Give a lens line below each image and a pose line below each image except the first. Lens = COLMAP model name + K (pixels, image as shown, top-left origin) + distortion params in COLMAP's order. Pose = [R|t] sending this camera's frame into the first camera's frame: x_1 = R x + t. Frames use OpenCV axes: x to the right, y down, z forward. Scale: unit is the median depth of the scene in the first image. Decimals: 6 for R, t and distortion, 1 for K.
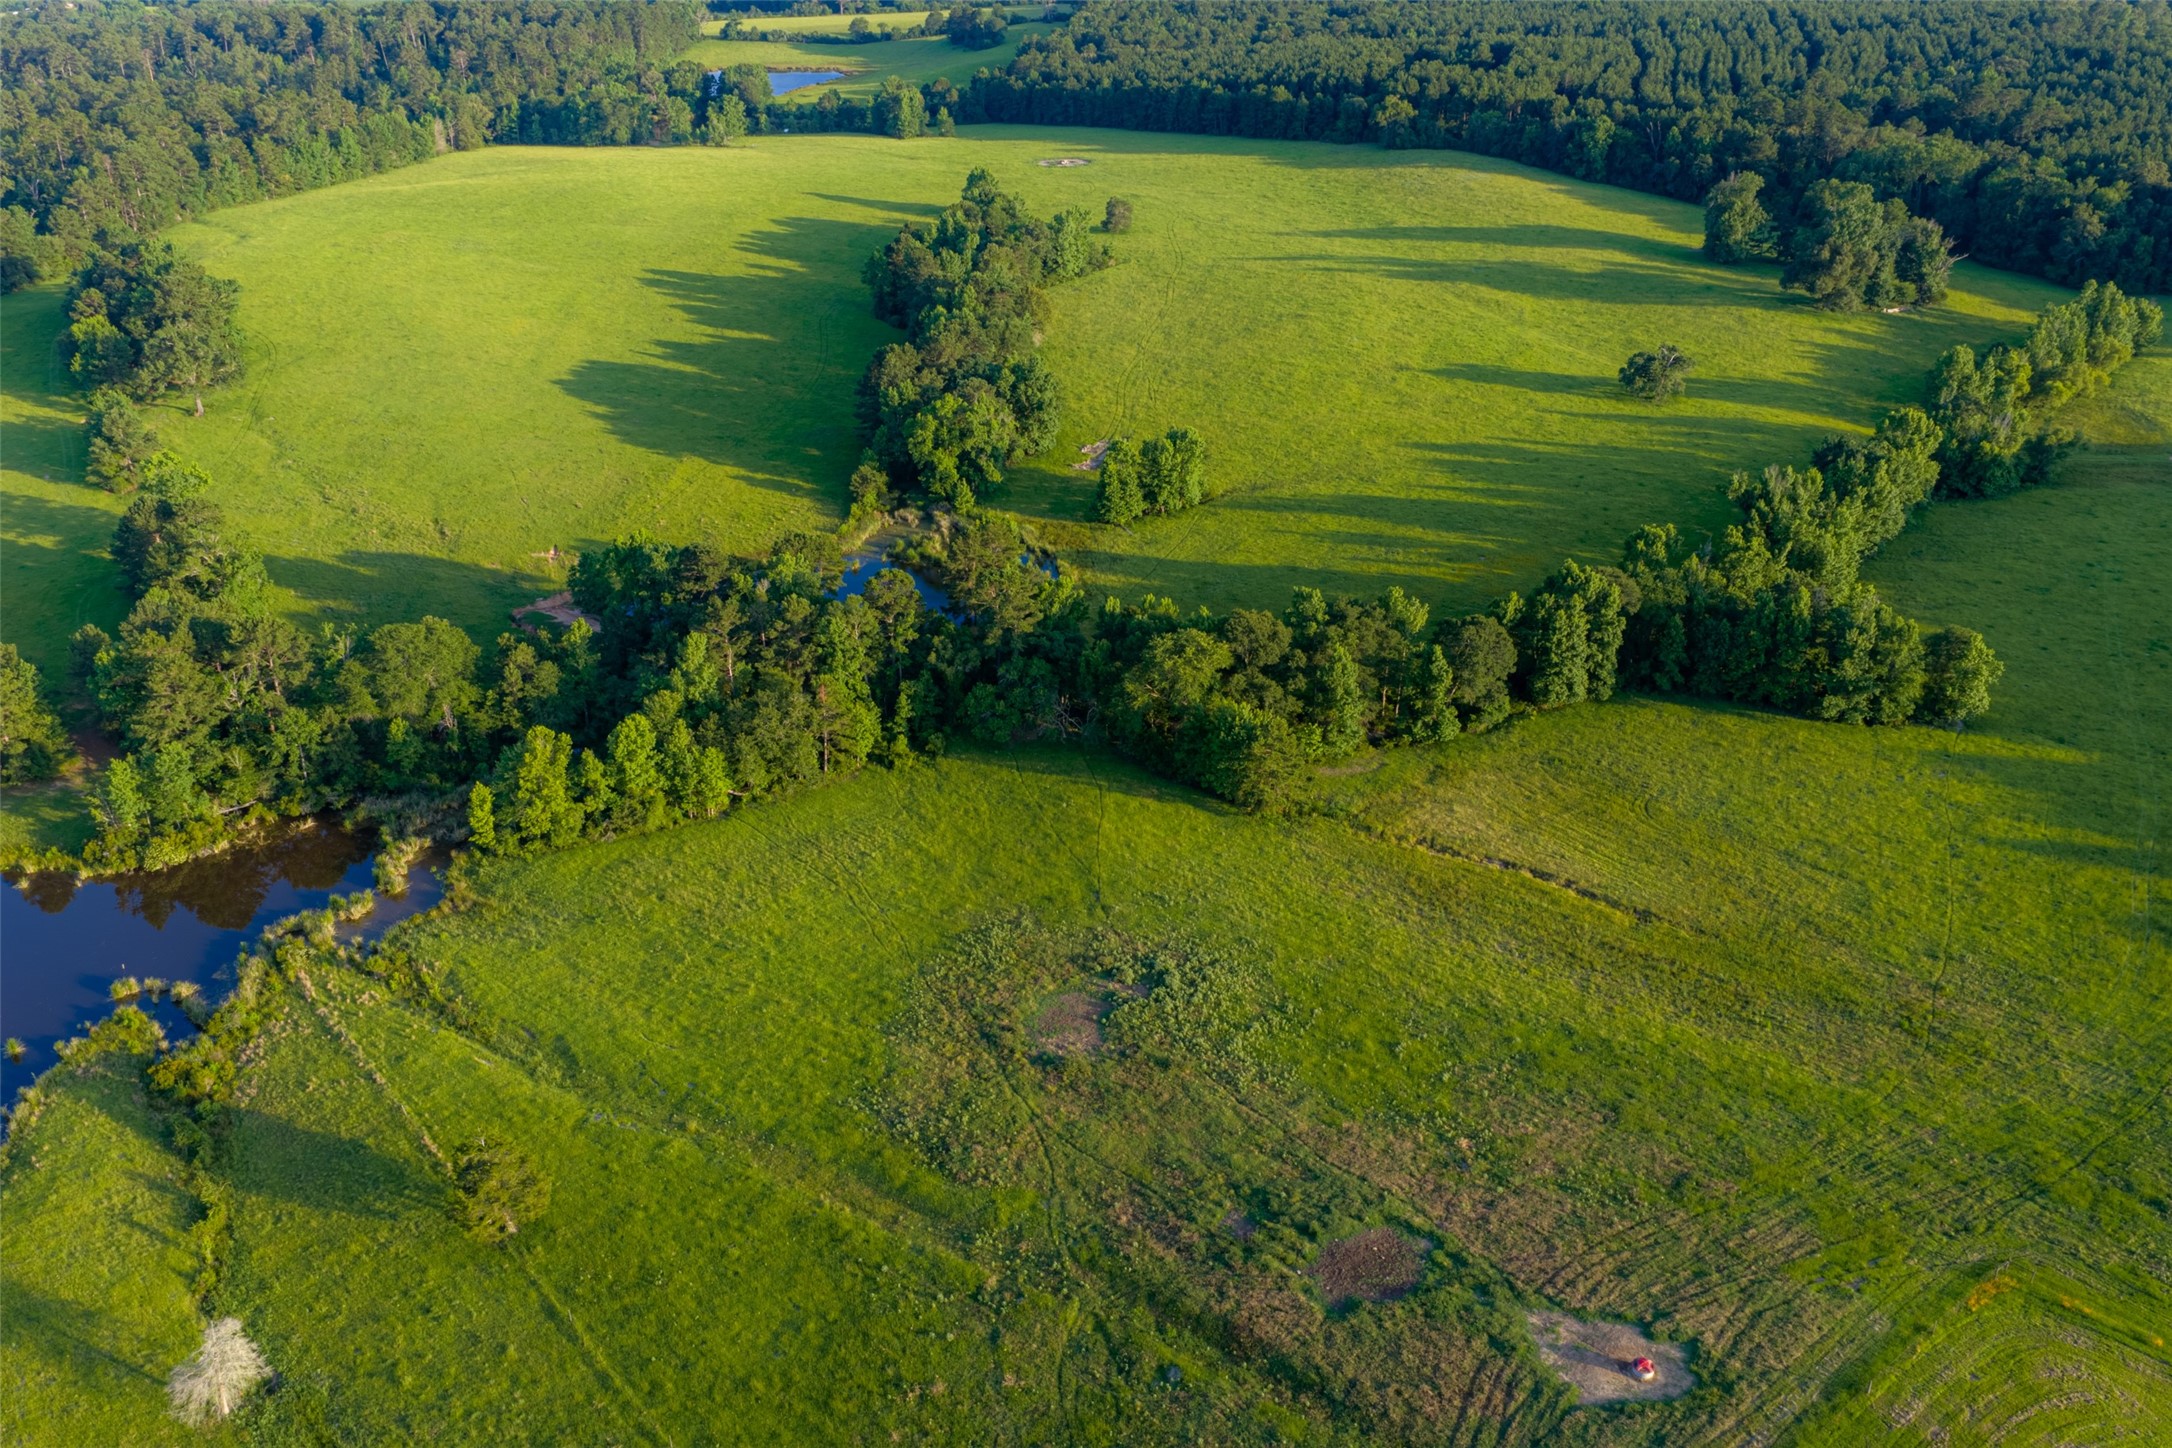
lens RADIAL K [[1808.8, 0, 1089.6], [0, 1808.8, 720.8], [0, 0, 1]] dist [0.029487, -0.022923]
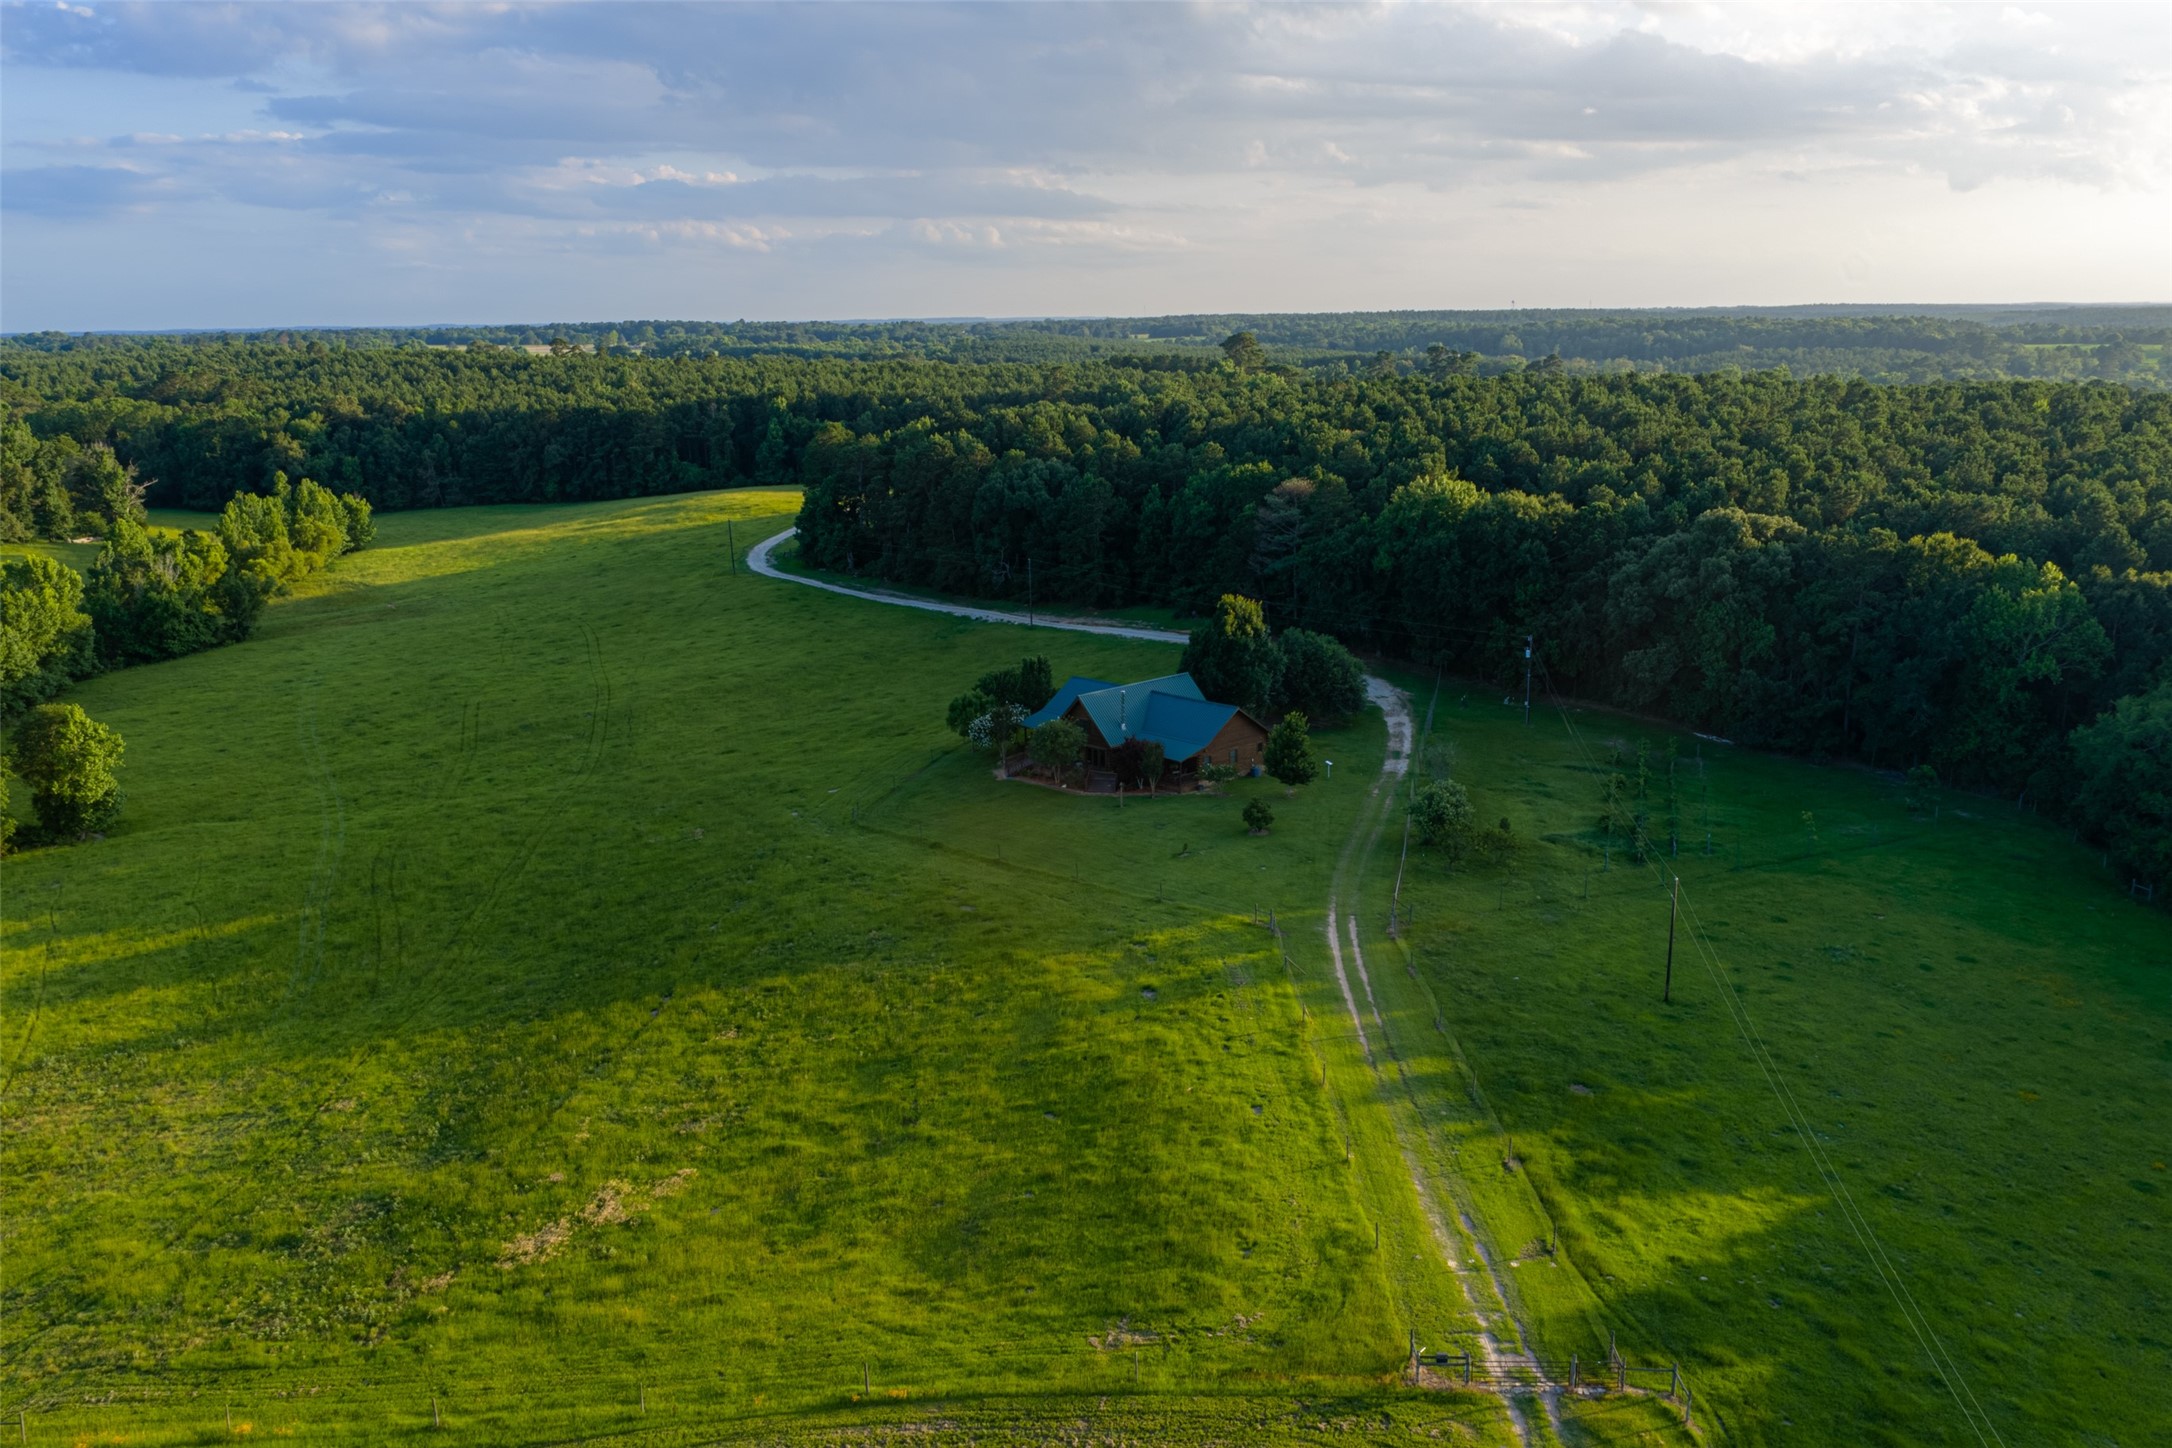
lens RADIAL K [[1808.8, 0, 1090.3], [0, 1808.8, 724.6], [0, 0, 1]] dist [0.029487, -0.022923]
pose [[0.674679, -0.153986, 0.721870, 0.143366], [0.325490, 0.939839, -0.103729, 0.101842], [-0.662469, 0.304945, 0.684210, 0.144410]]
